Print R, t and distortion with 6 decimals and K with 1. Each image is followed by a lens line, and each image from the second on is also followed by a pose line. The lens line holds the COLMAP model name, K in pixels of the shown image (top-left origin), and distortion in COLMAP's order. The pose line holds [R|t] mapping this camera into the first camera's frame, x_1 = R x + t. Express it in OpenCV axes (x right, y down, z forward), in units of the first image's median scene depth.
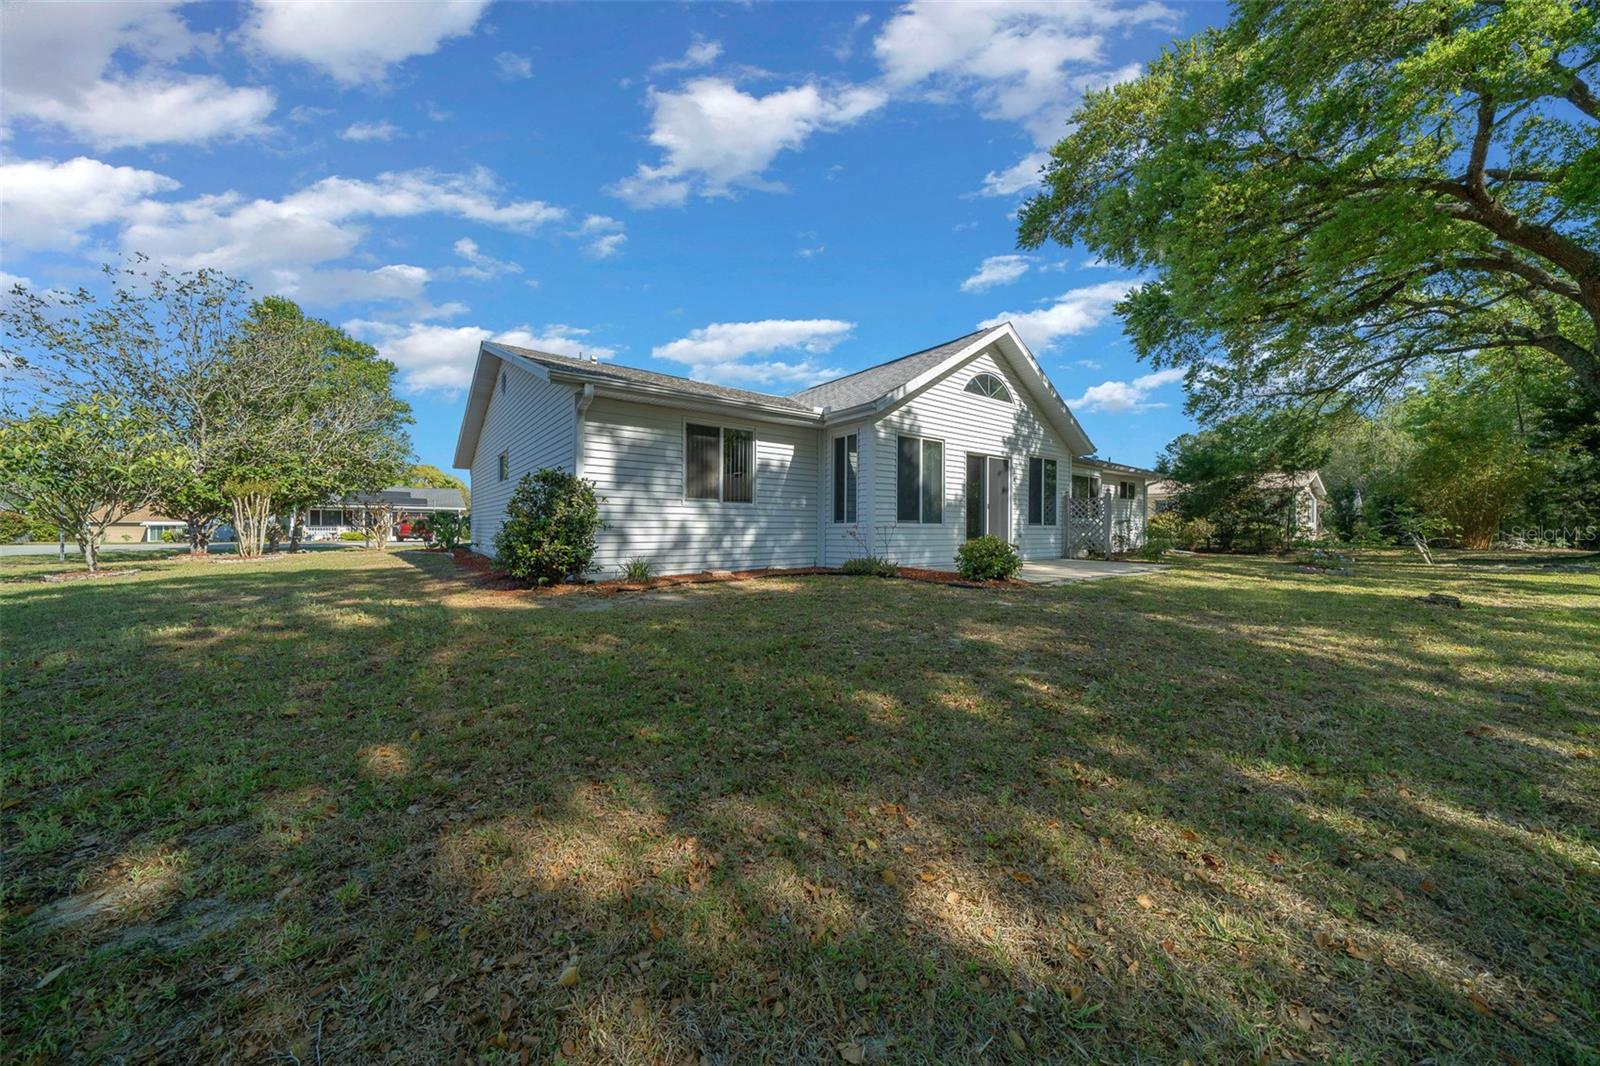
lens RADIAL K [[545.8, 0, 797.5], [0, 545.8, 523.7], [0, 0, 1]] dist [-0.000353, 0.000141]
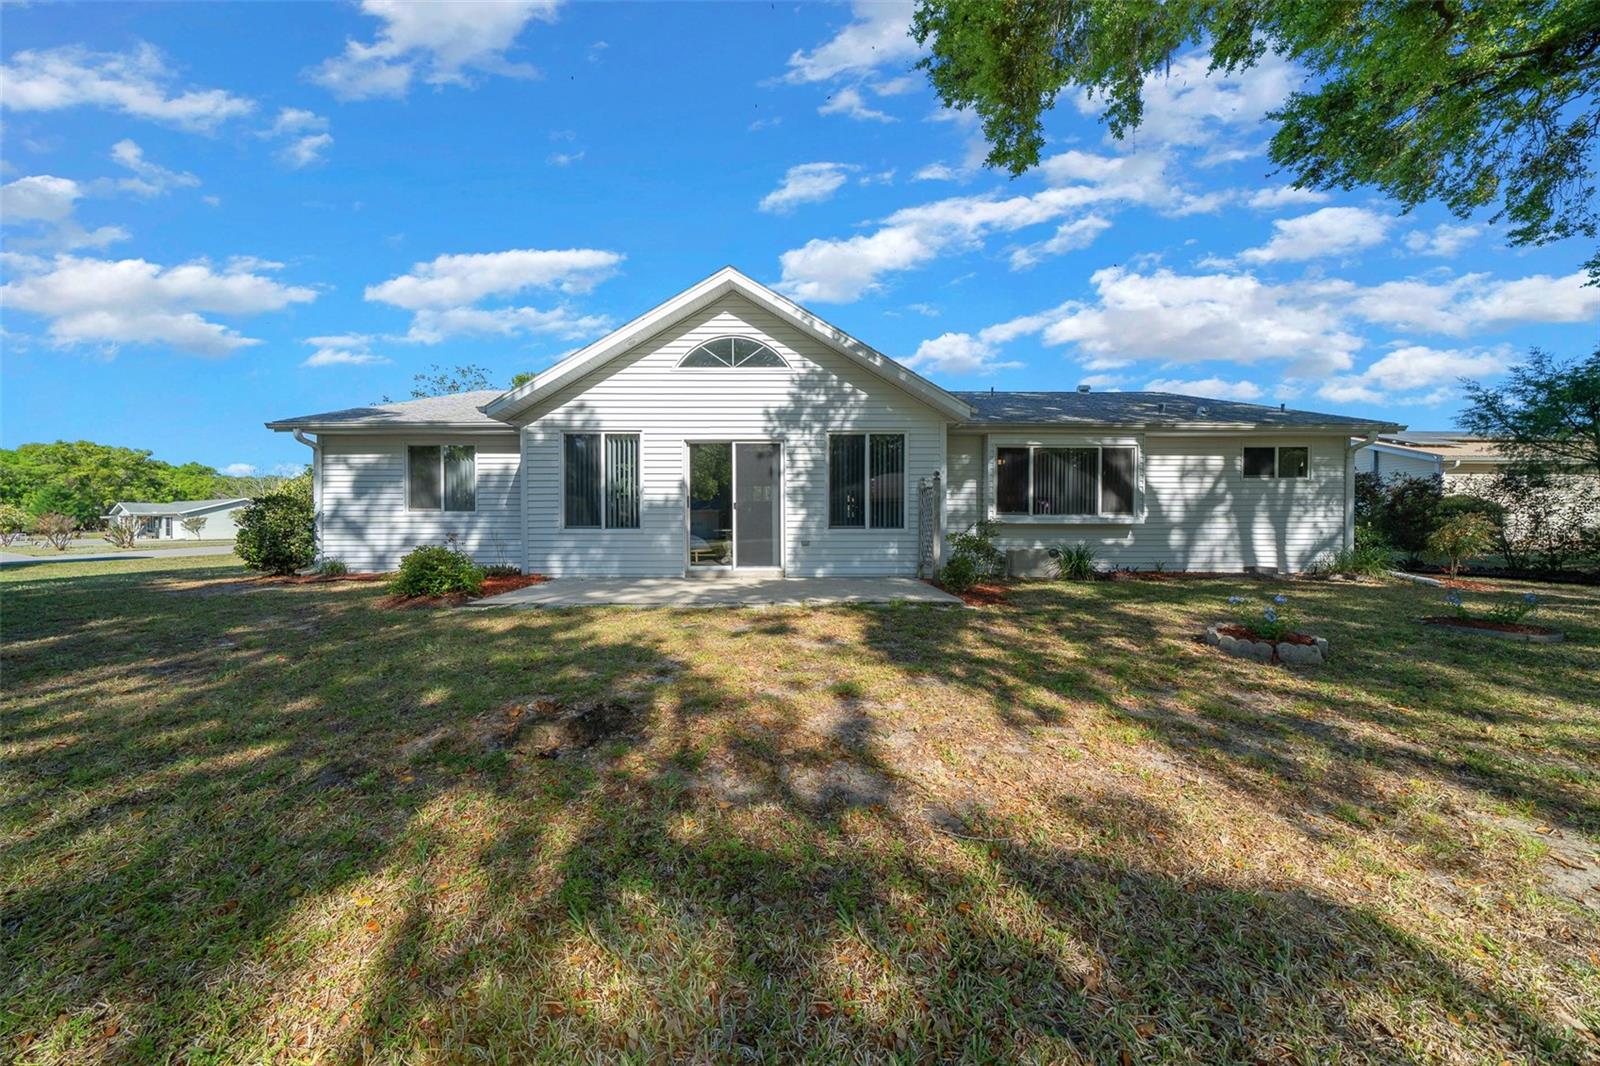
lens RADIAL K [[545.8, 0, 797.5], [0, 545.8, 523.7], [0, 0, 1]] dist [-0.000353, 0.000141]
pose [[0.796568, -0.005182, -0.604527, 0.996786], [0.009391, 0.999949, 0.003802, -0.009970], [0.604476, -0.008706, 0.796576, 0.478098]]
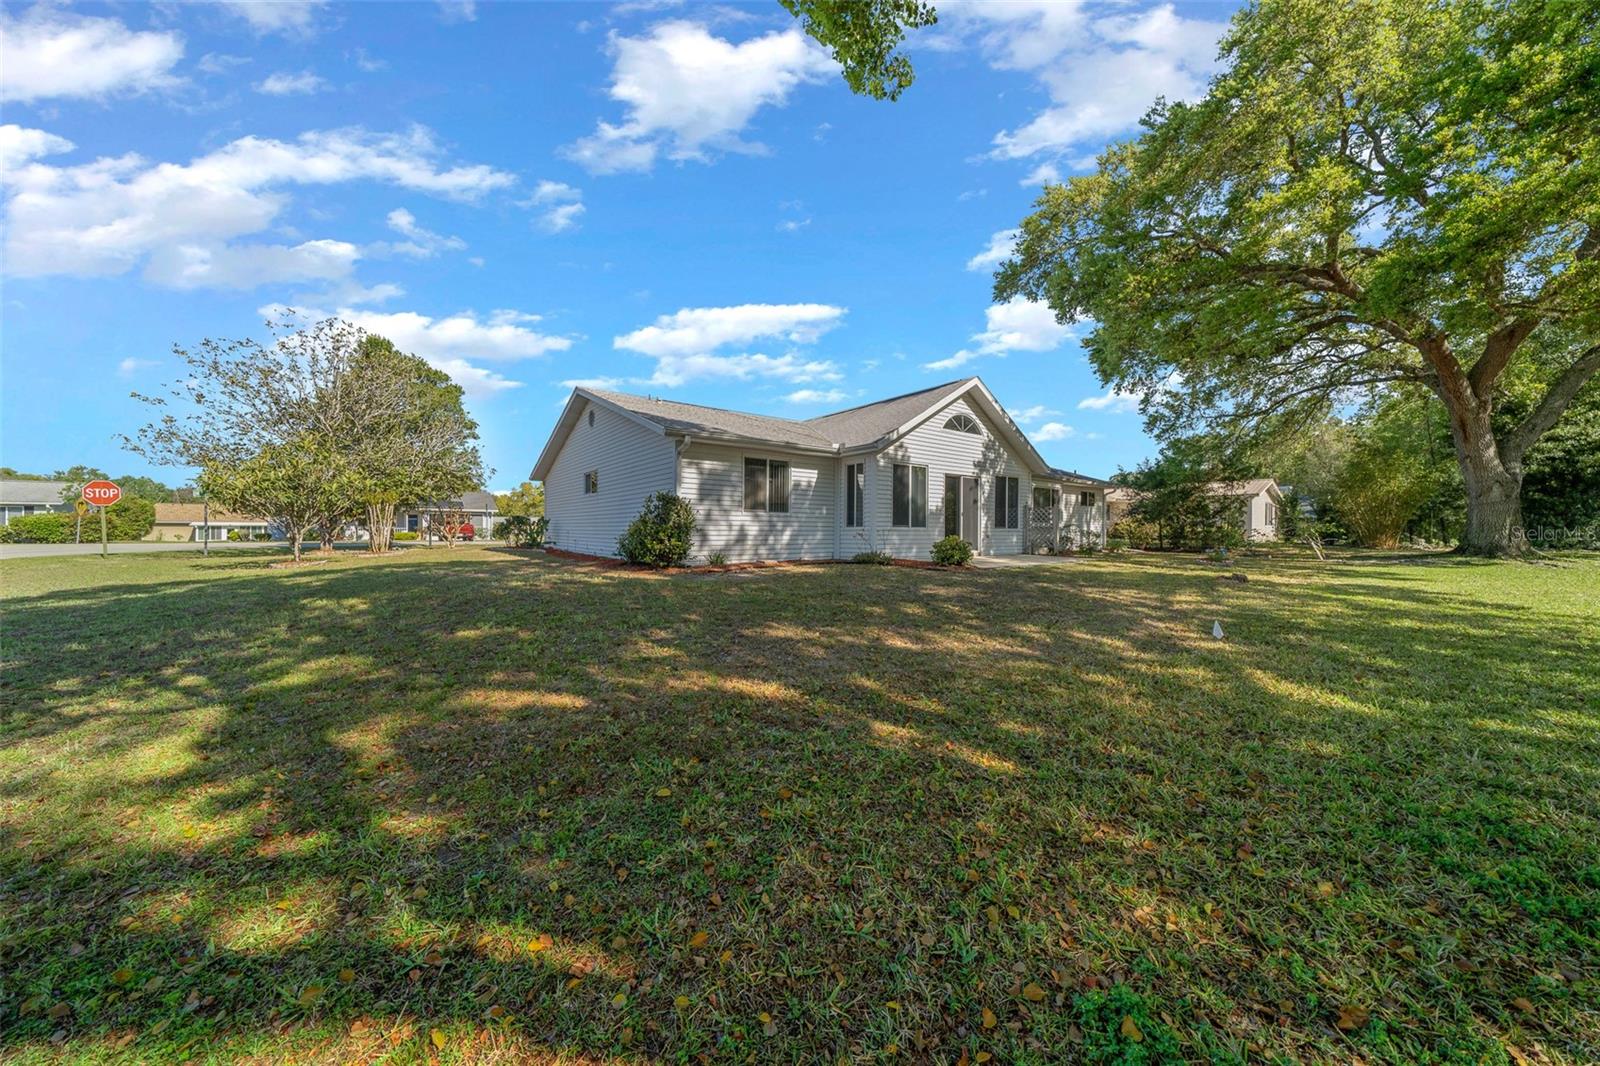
lens RADIAL K [[545.8, 0, 797.5], [0, 545.8, 523.7], [0, 0, 1]] dist [-0.000353, 0.000141]
pose [[0.999990, 0.001696, -0.004212, -0.049578], [-0.001699, 0.999998, -0.000767, -0.007369], [0.004211, 0.000774, 0.999991, -0.364100]]
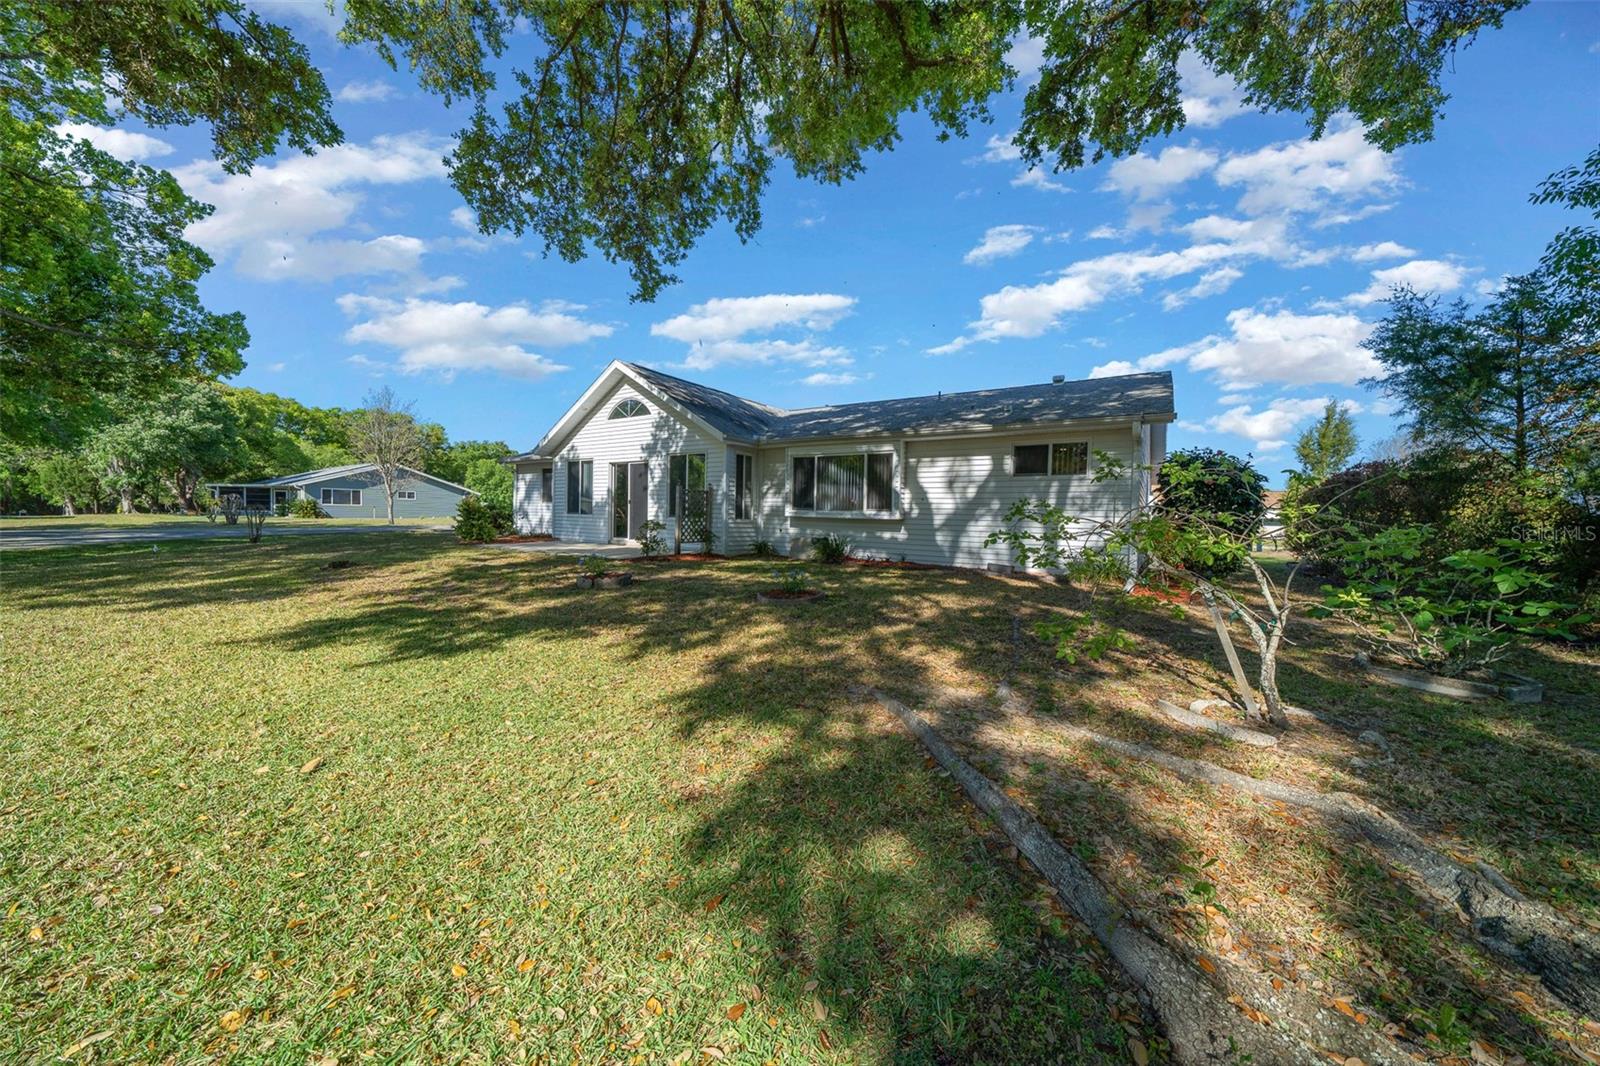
lens RADIAL K [[545.8, 0, 797.5], [0, 545.8, 523.7], [0, 0, 1]] dist [-0.000353, 0.000141]
pose [[0.321041, 0.012806, -0.946979, 1.882952], [-0.014498, 0.999858, 0.008606, 0.001416], [0.946954, 0.010966, 0.321181, 1.072833]]
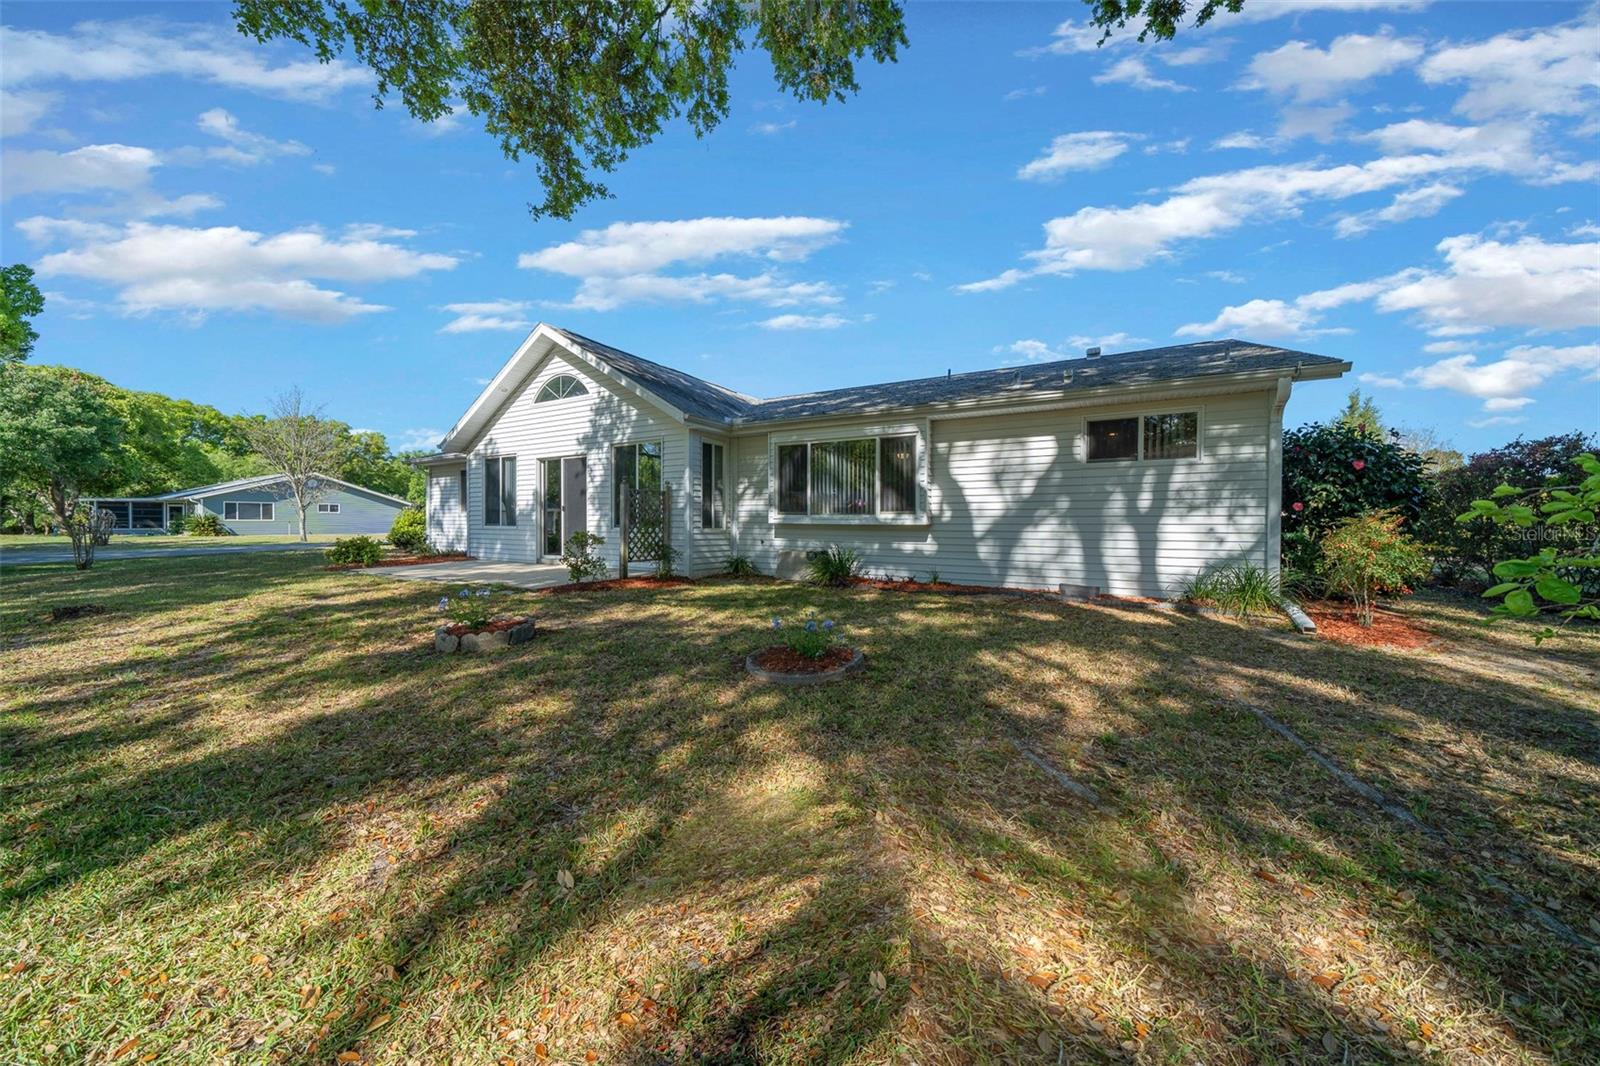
lens RADIAL K [[530.4, 0, 800.0], [0, 530.4, 533.0], [0, 0, 1]] dist [0.001260, 0.000083]
pose [[0.386563, 0.009243, -0.922217, 1.560931], [0.003424, 0.999928, 0.011458, 0.001307], [0.922257, -0.007587, 0.386504, 1.140509]]
